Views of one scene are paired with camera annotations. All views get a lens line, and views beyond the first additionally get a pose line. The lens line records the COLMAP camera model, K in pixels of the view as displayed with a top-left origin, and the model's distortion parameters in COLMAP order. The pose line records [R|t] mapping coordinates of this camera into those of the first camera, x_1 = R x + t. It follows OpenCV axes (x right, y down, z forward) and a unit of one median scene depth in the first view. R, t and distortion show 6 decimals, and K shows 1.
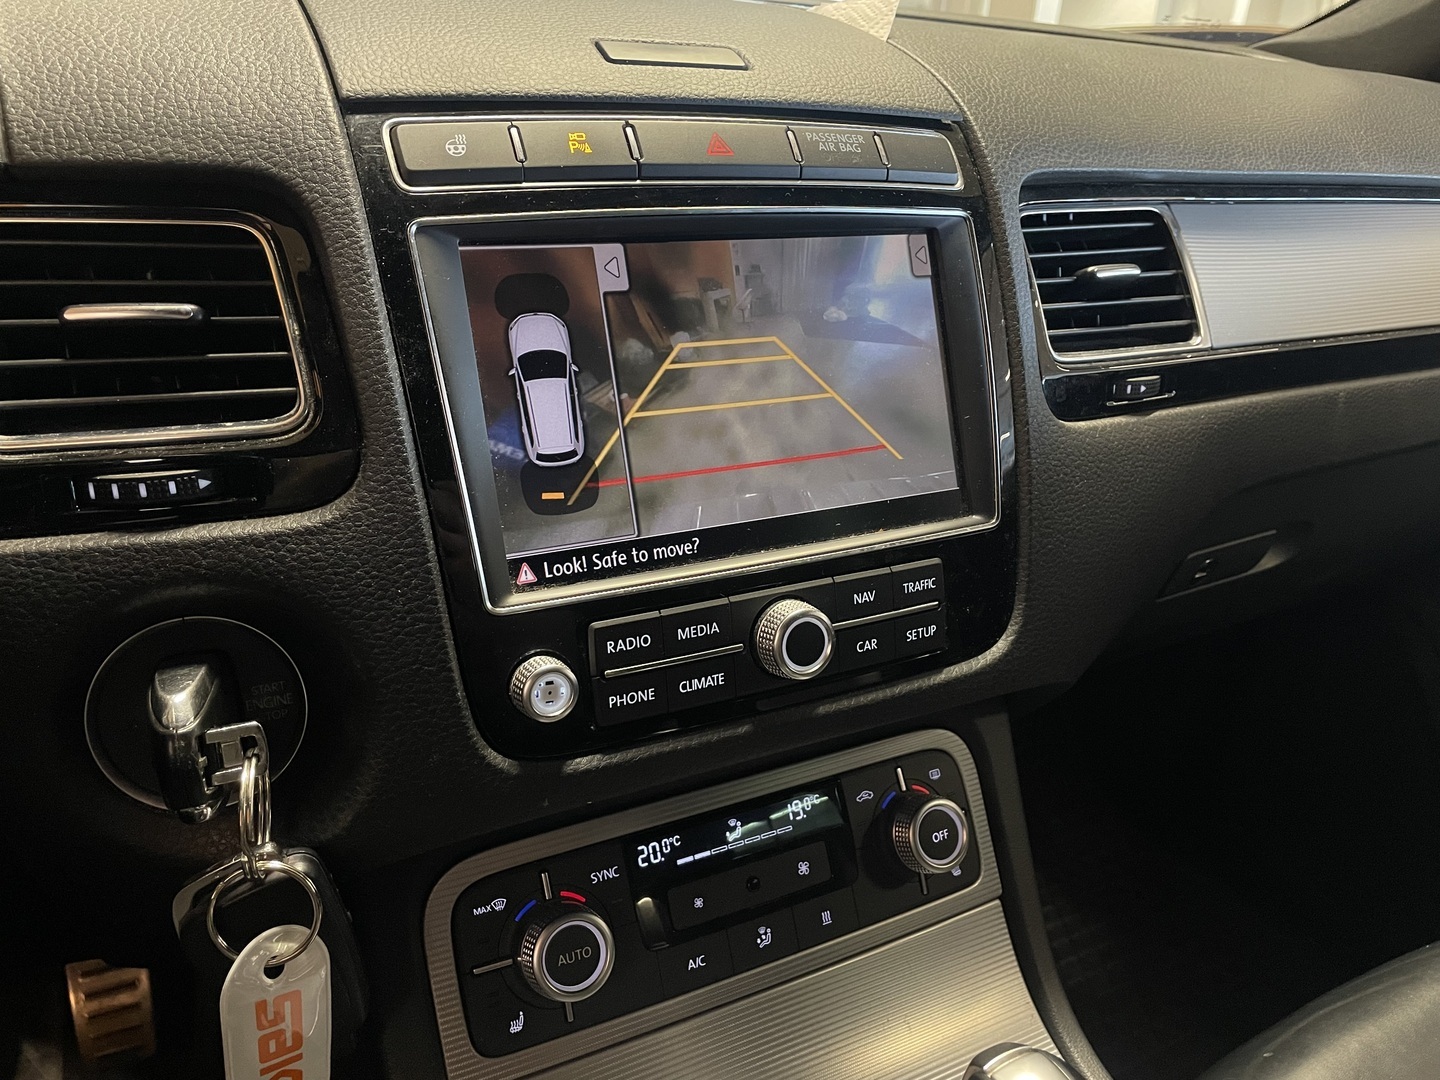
lens RADIAL K [[1059.1, 0, 720.0], [0, 1059.1, 540.0], [0, 0, 1]] dist [0.129057, -0.169264]
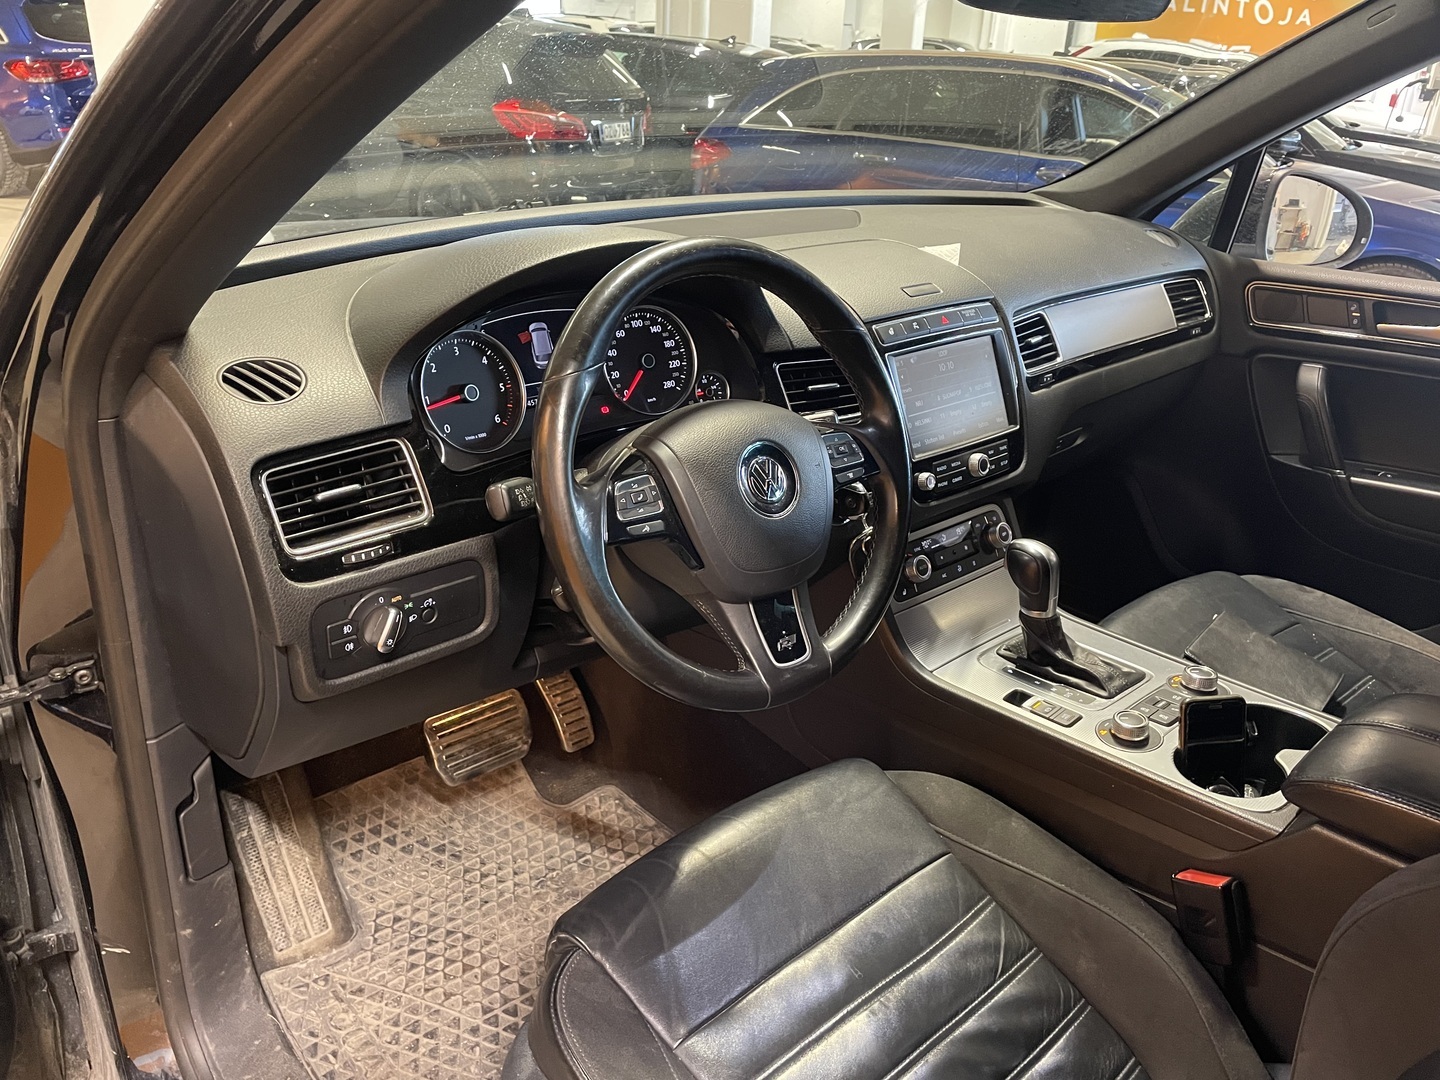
lens RADIAL K [[1059.1, 0, 720.0], [0, 1059.1, 540.0], [0, 0, 1]] dist [0.129057, -0.169264]
pose [[0.968055, -0.109081, 0.225768, -1.282071], [0.103121, 0.993940, 0.038064, 0.099676], [-0.228552, -0.013567, 0.973437, -1.782237]]
